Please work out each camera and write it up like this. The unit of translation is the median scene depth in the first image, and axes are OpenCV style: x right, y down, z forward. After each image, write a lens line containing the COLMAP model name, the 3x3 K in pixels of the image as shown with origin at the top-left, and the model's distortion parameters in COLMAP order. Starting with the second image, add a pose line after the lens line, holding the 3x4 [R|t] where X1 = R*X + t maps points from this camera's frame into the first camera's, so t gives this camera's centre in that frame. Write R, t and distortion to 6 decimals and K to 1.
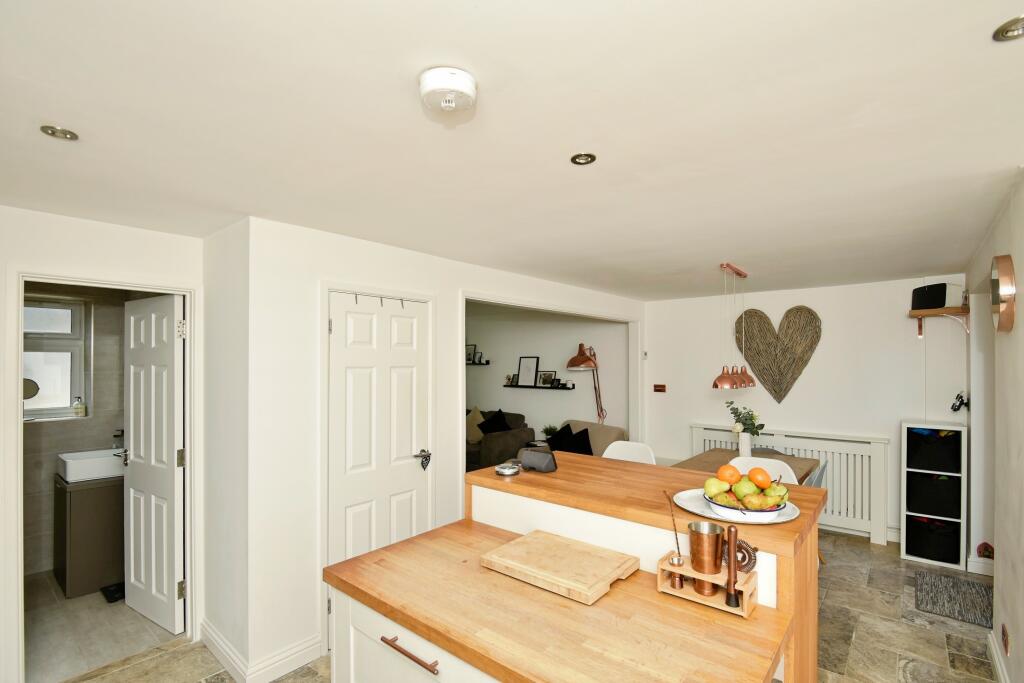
lens RADIAL K [[474.1, 0, 512.0], [0, 474.1, 341.5], [0, 0, 1]] dist [-0.032200, -0.000168]
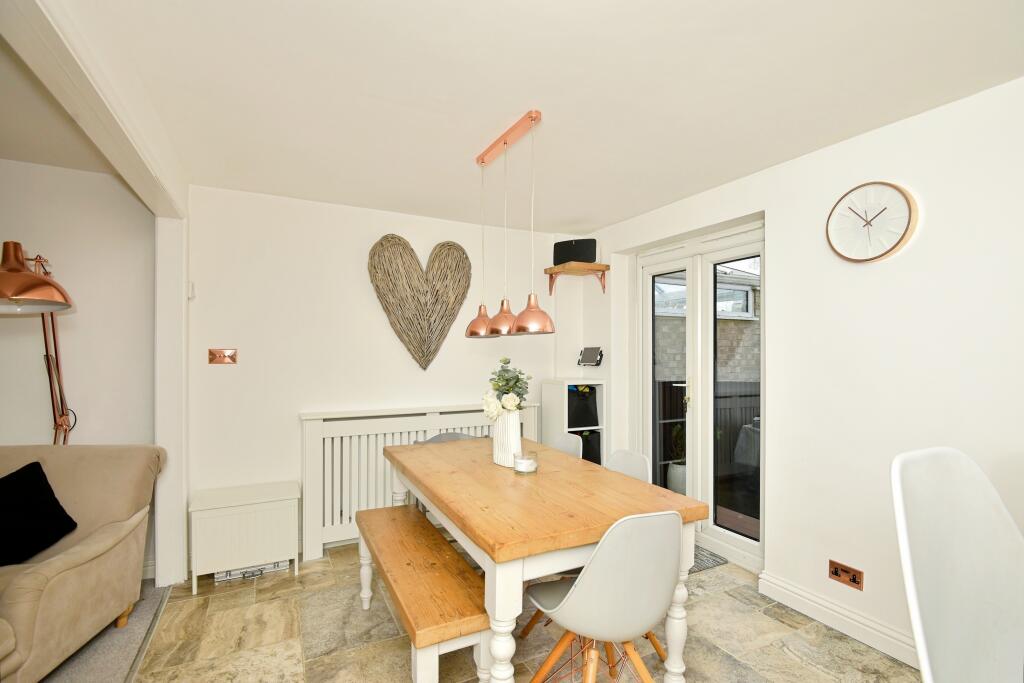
lens RADIAL K [[466.7, 0, 524.3], [0, 466.7, 341.2], [0, 0, 1]] dist [-0.017340, -0.000622]
pose [[0.371712, 0.026874, 0.927959, -0.045587], [-0.035012, 0.999276, -0.014914, 0.092370], [-0.927688, -0.026946, 0.372384, 0.589297]]
